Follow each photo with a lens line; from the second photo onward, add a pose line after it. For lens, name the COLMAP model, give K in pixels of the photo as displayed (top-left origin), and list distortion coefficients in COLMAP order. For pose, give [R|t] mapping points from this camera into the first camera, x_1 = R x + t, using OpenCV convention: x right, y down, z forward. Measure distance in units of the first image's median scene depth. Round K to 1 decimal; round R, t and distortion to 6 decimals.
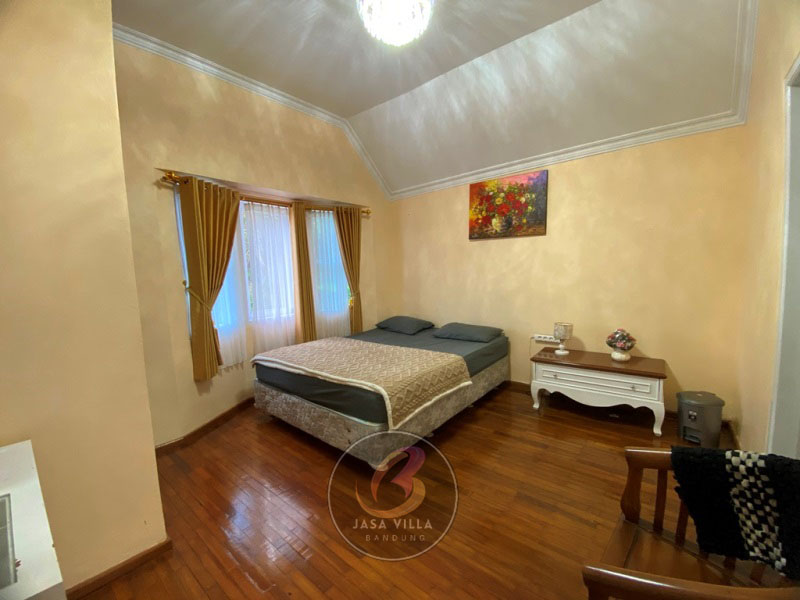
lens RADIAL K [[320.7, 0, 400.0], [0, 320.7, 300.0], [0, 0, 1]] dist [0.015347, -0.019923]
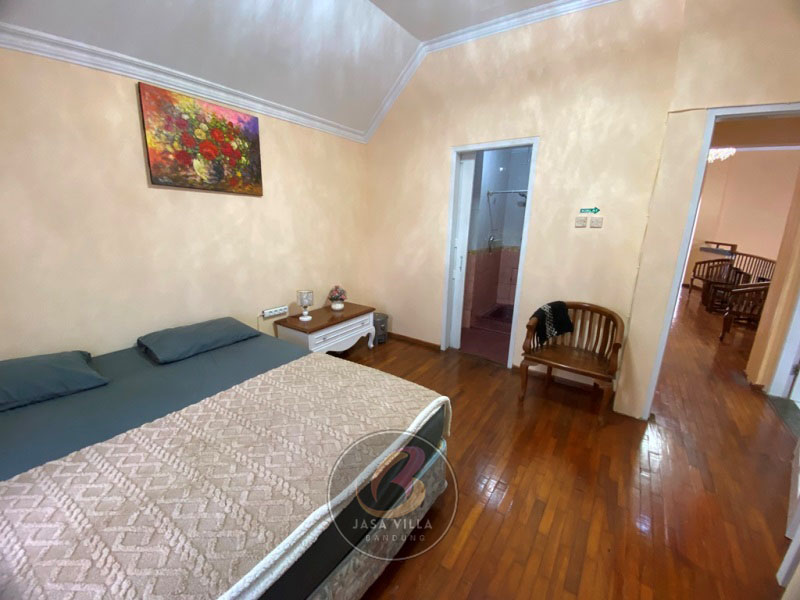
lens RADIAL K [[320.7, 0, 400.0], [0, 320.7, 300.0], [0, 0, 1]] dist [0.015347, -0.019923]
pose [[-0.071734, -0.199514, 0.977266, -0.468750], [0.083578, 0.975142, 0.205215, -0.074019], [-0.993916, 0.096398, -0.053276, 0.675120]]
